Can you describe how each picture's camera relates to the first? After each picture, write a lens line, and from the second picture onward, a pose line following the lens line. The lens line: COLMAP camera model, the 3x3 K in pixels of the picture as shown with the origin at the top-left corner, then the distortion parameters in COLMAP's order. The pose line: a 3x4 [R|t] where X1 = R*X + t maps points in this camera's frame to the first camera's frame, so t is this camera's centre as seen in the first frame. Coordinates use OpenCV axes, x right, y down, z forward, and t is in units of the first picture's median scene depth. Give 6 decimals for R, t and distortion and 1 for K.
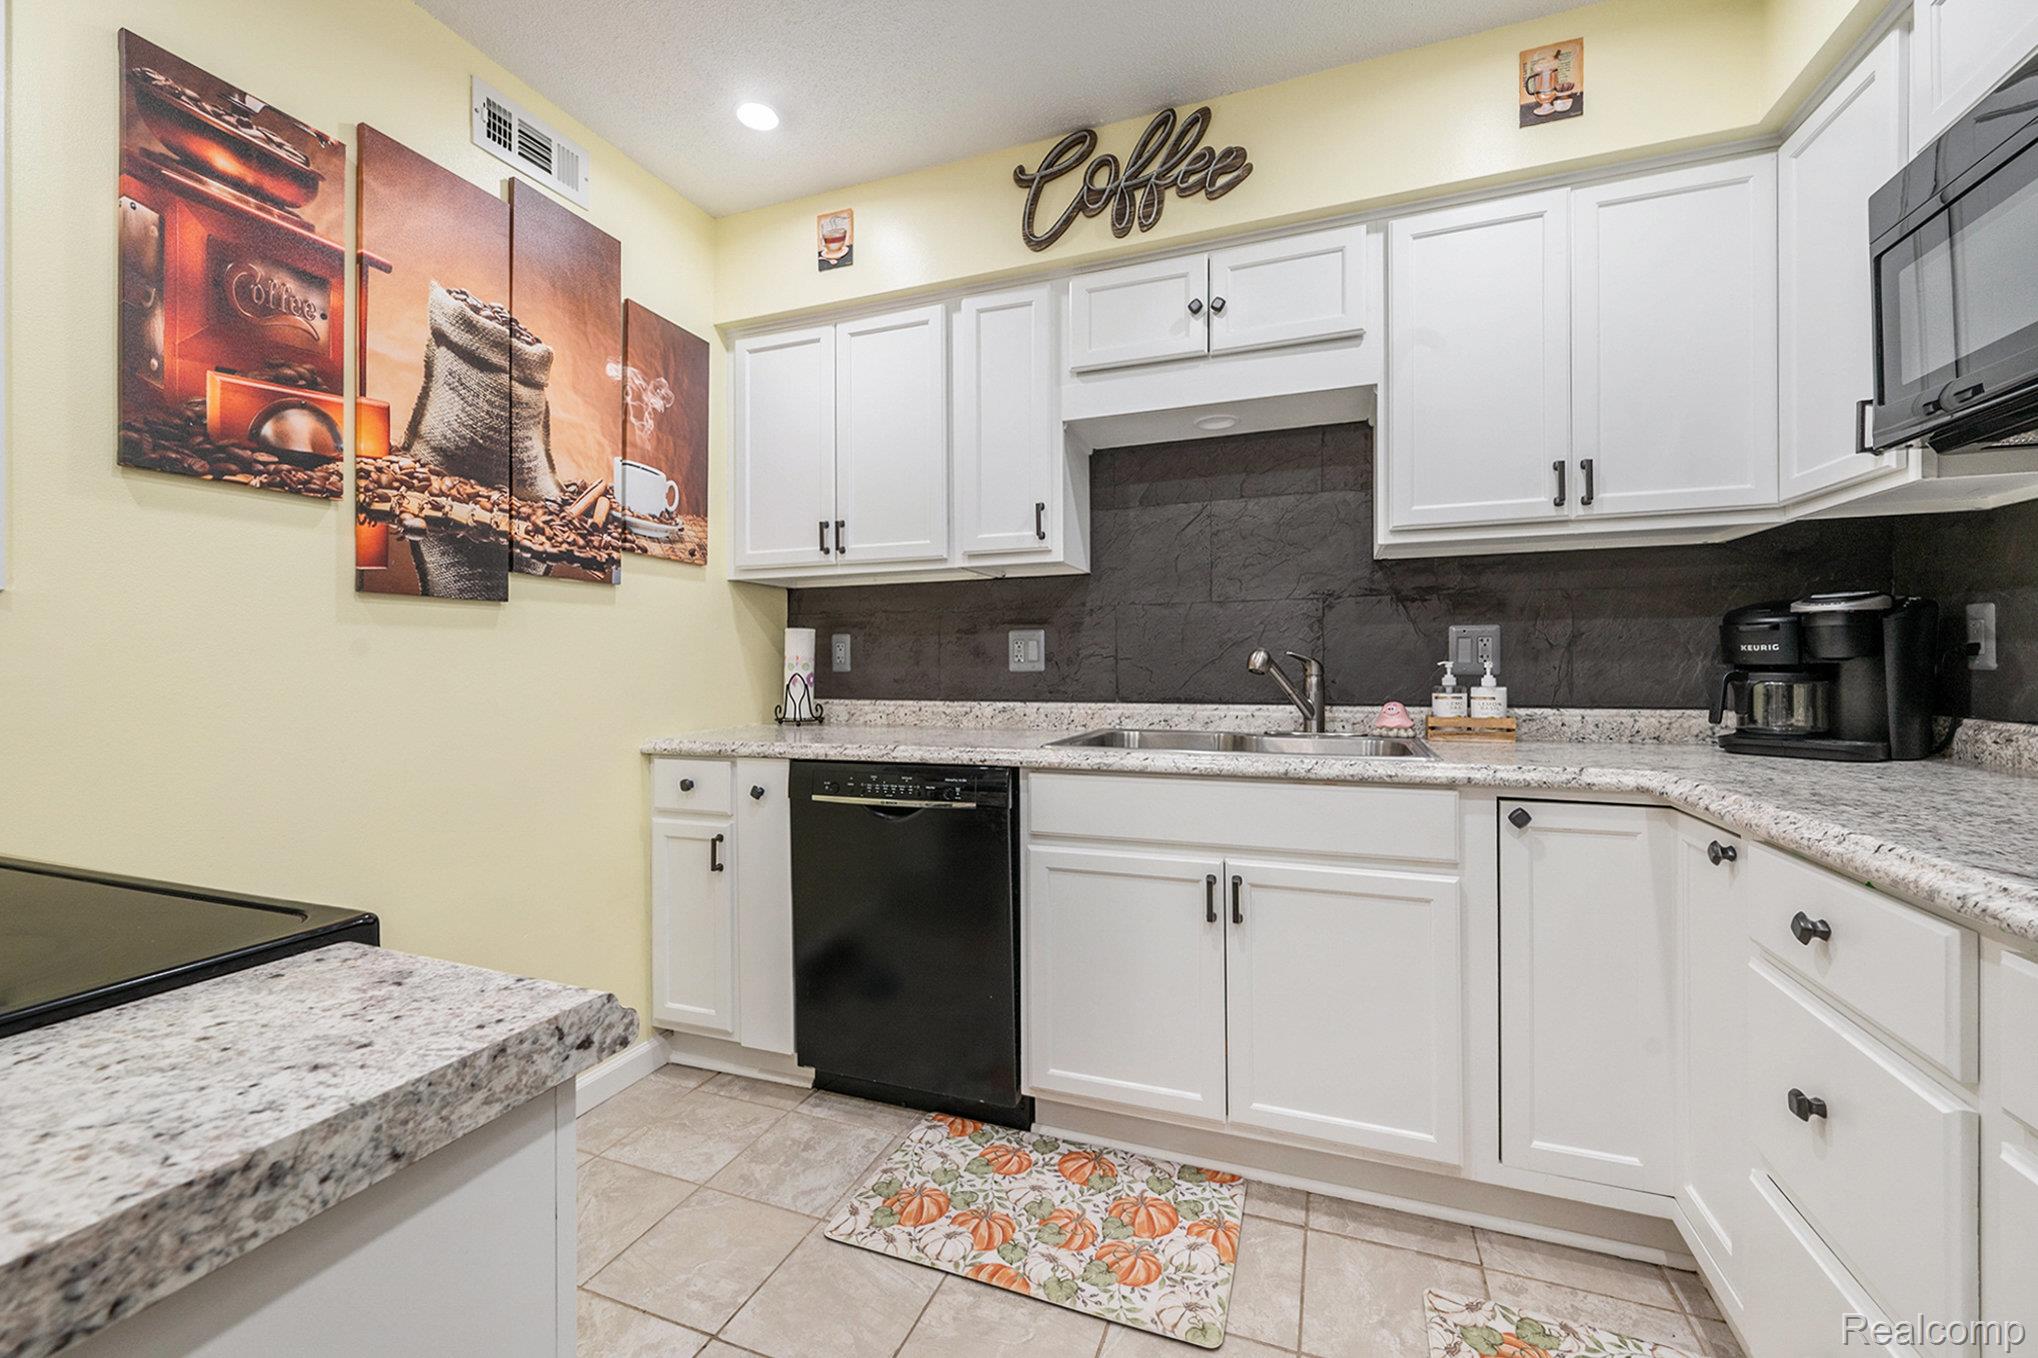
lens RADIAL K [[800.4, 0, 1031.8], [0, 800.4, 678.4], [0, 0, 1]] dist [-0.000762, -0.000018]
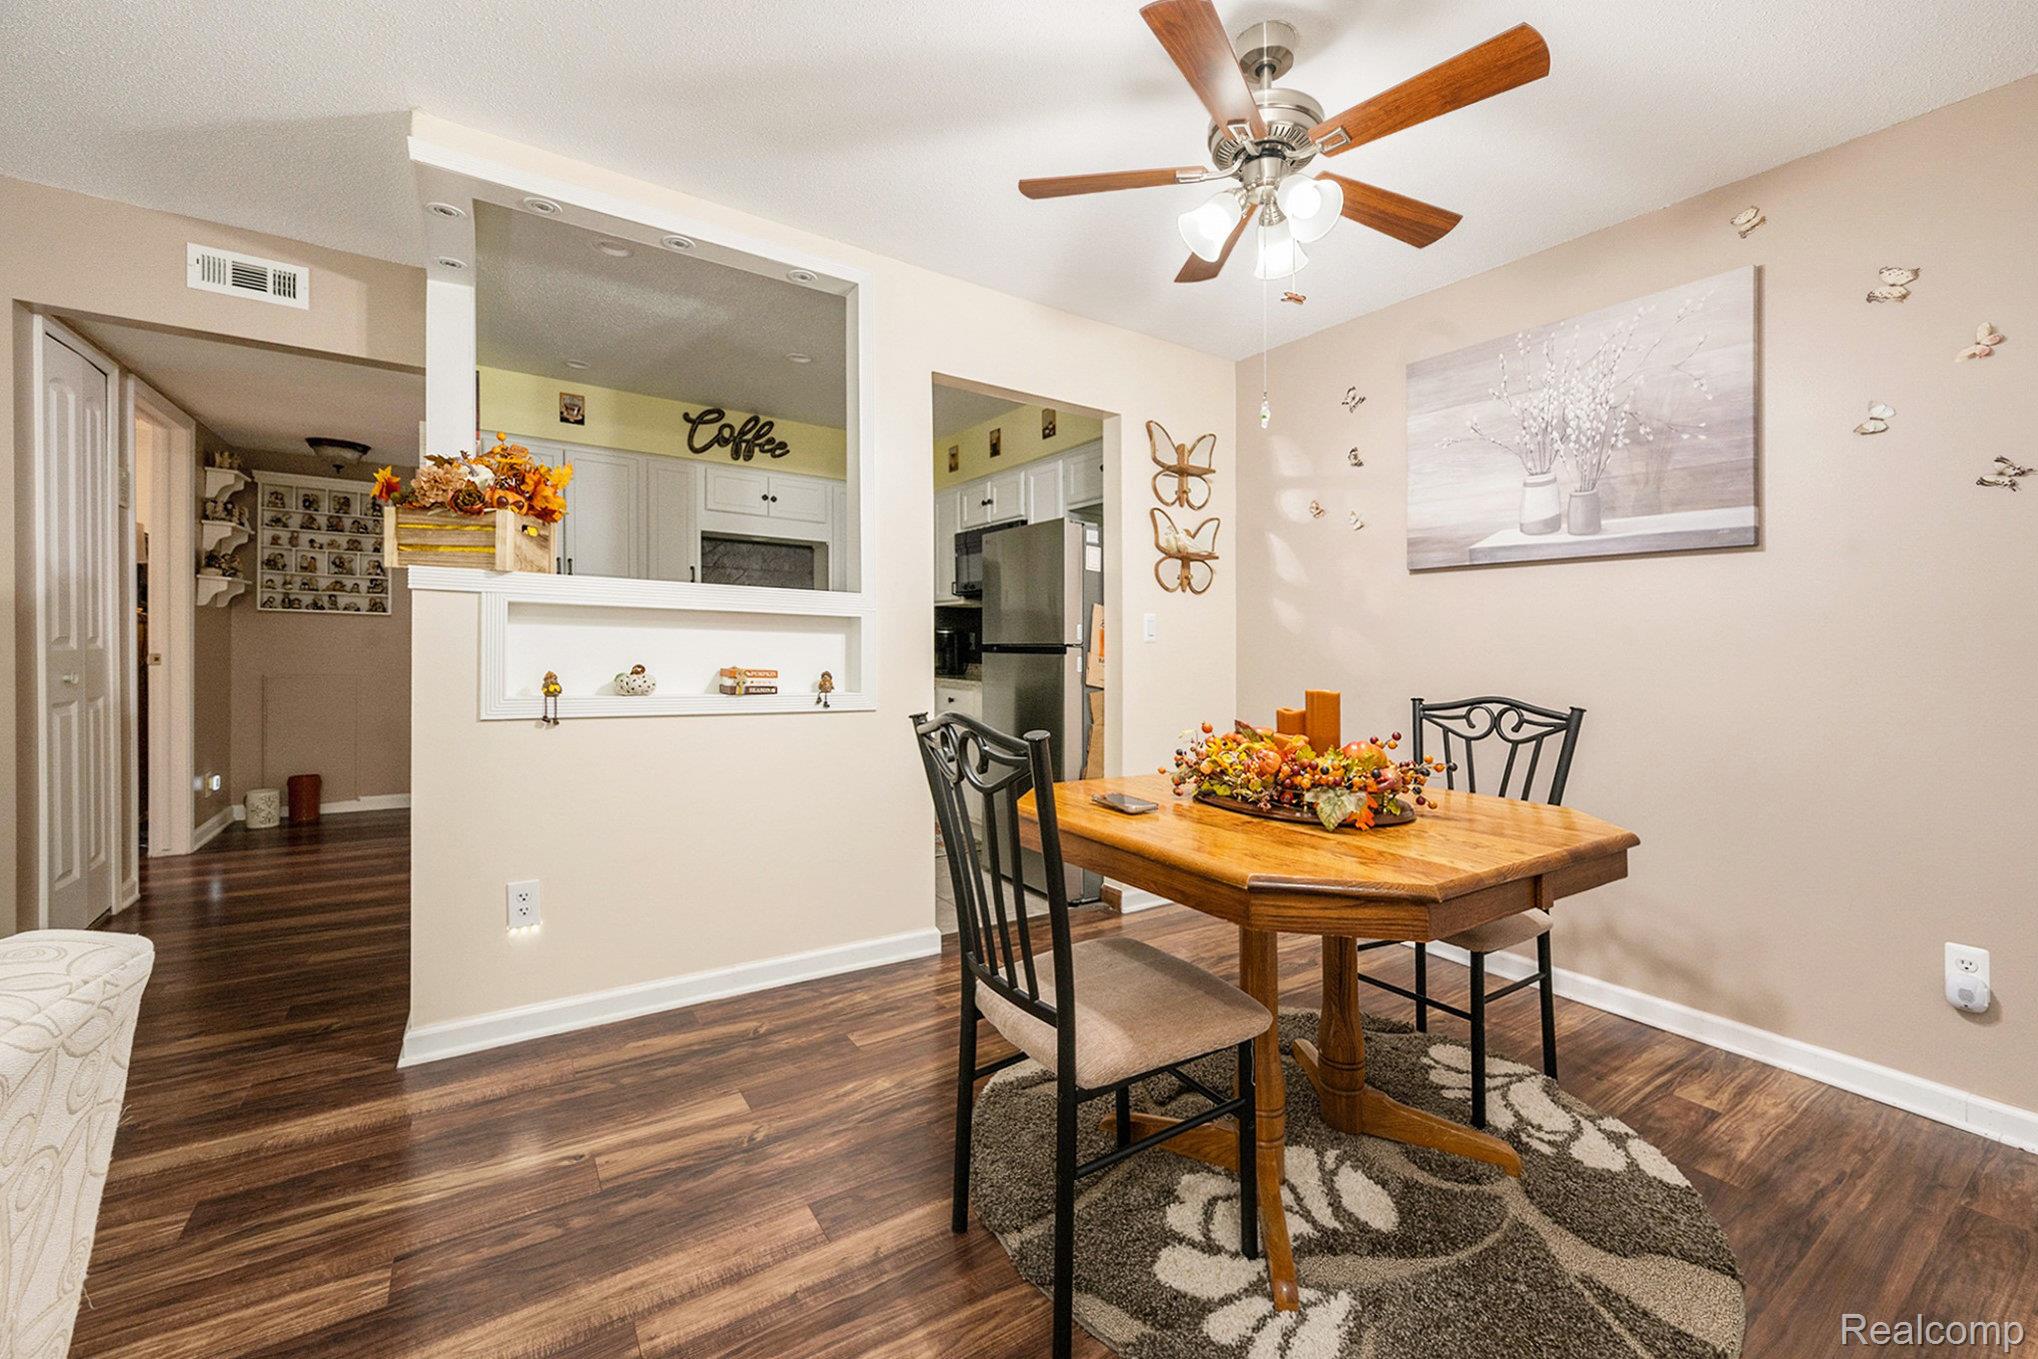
lens RADIAL K [[812.1, 0, 1024.0], [0, 812.1, 690.5], [0, 0, 1]] dist [-0.008582, -0.000187]
pose [[0.582306, -0.034958, 0.812218, -1.907297], [0.002255, 0.999141, 0.041387, 0.040442], [-0.812966, -0.022269, 0.581885, -1.540025]]
